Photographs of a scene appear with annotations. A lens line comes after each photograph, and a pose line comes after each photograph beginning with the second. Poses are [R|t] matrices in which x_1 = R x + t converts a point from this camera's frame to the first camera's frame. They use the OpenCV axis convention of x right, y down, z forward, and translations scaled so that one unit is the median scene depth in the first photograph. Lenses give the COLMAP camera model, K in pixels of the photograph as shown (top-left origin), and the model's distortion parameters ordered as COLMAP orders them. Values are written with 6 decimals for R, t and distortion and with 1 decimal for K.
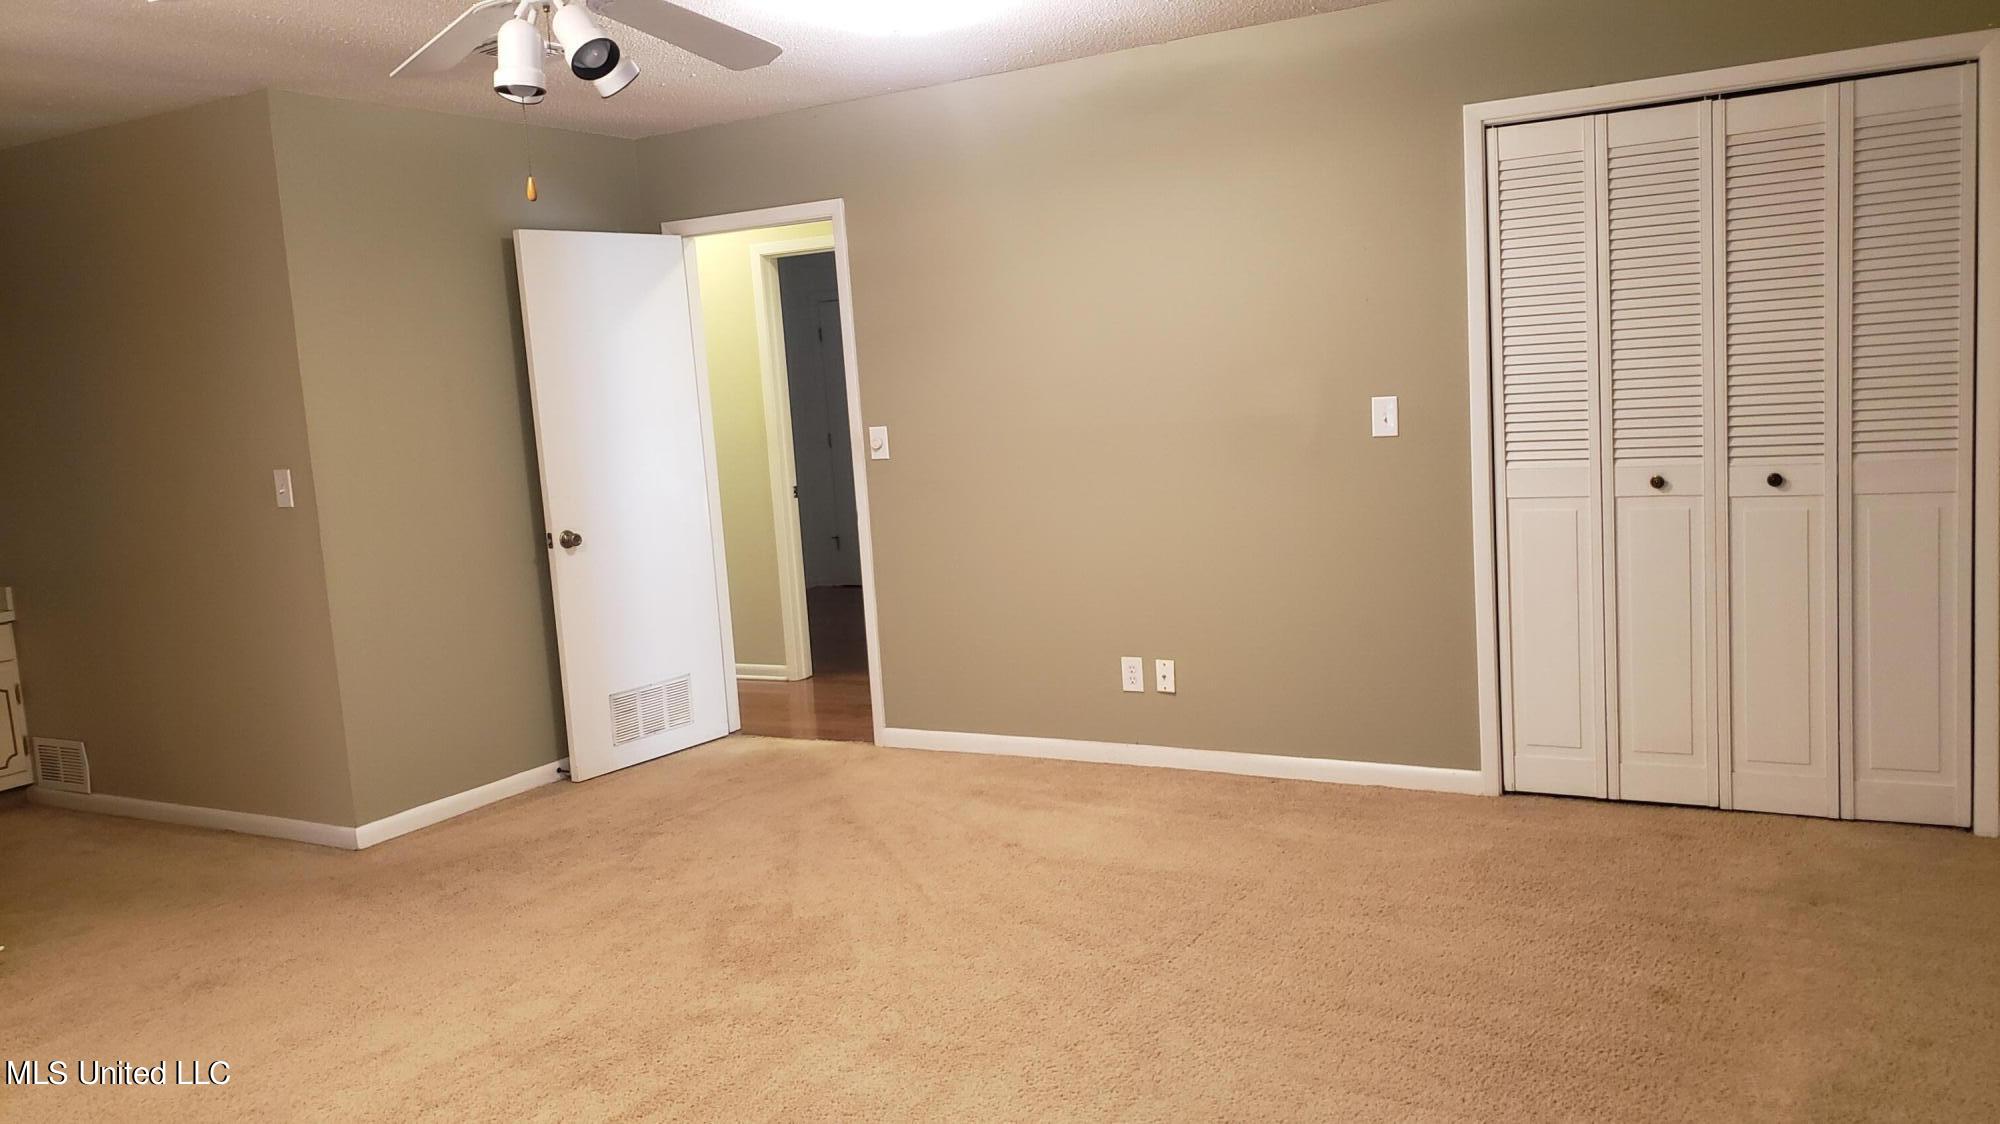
lens RADIAL K [[1384.1, 0, 1000.0], [0, 1384.1, 562.0], [0, 0, 1]] dist [0.006102, 0.002300]
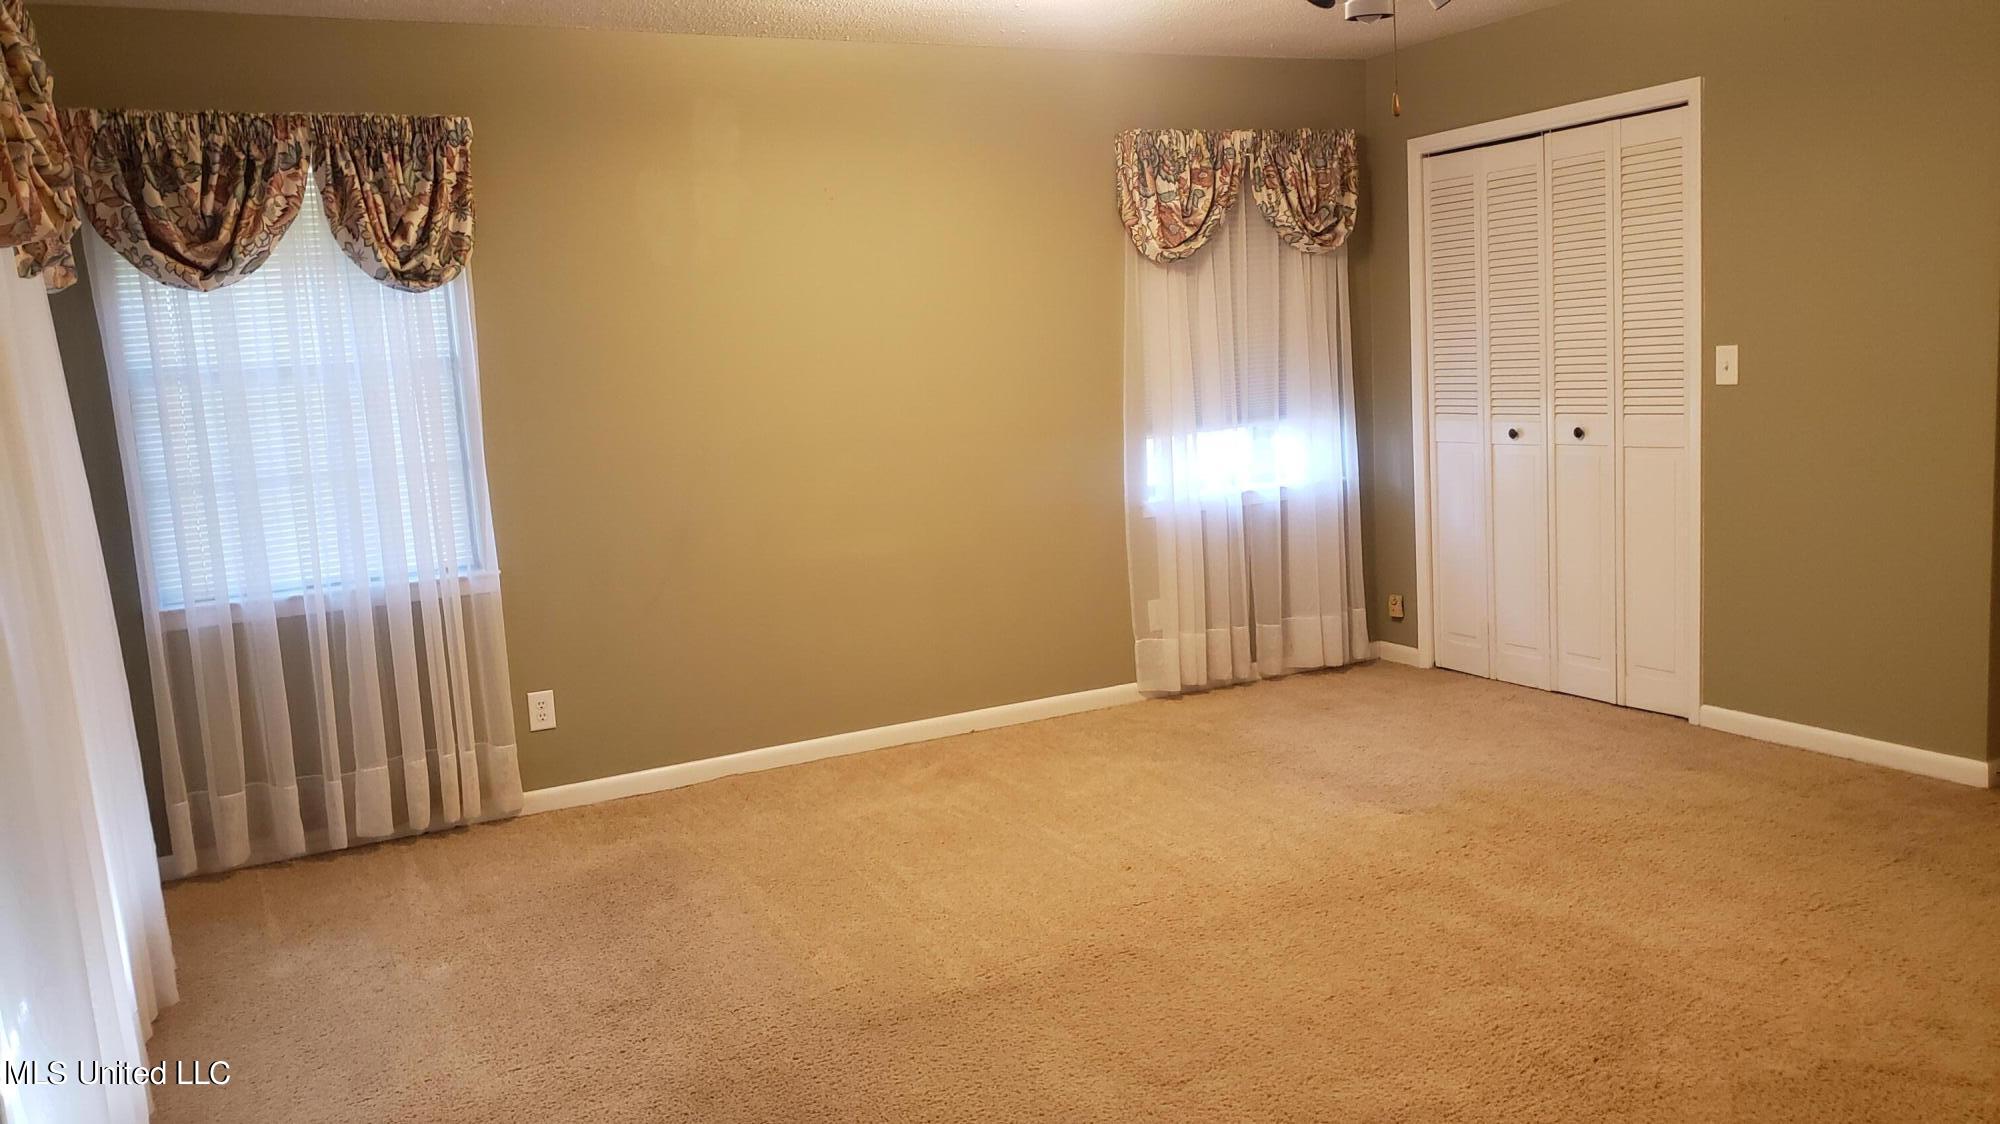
lens RADIAL K [[1587.6, 0, 1000.0], [0, 1587.6, 562.0], [0, 0, 1]] dist [0.048605, 0.005369]
pose [[0.825829, 0.084978, -0.557481, 0.851704], [-0.063048, 0.996296, 0.058471, 0.006236], [0.560385, -0.013139, 0.828128, -0.462075]]
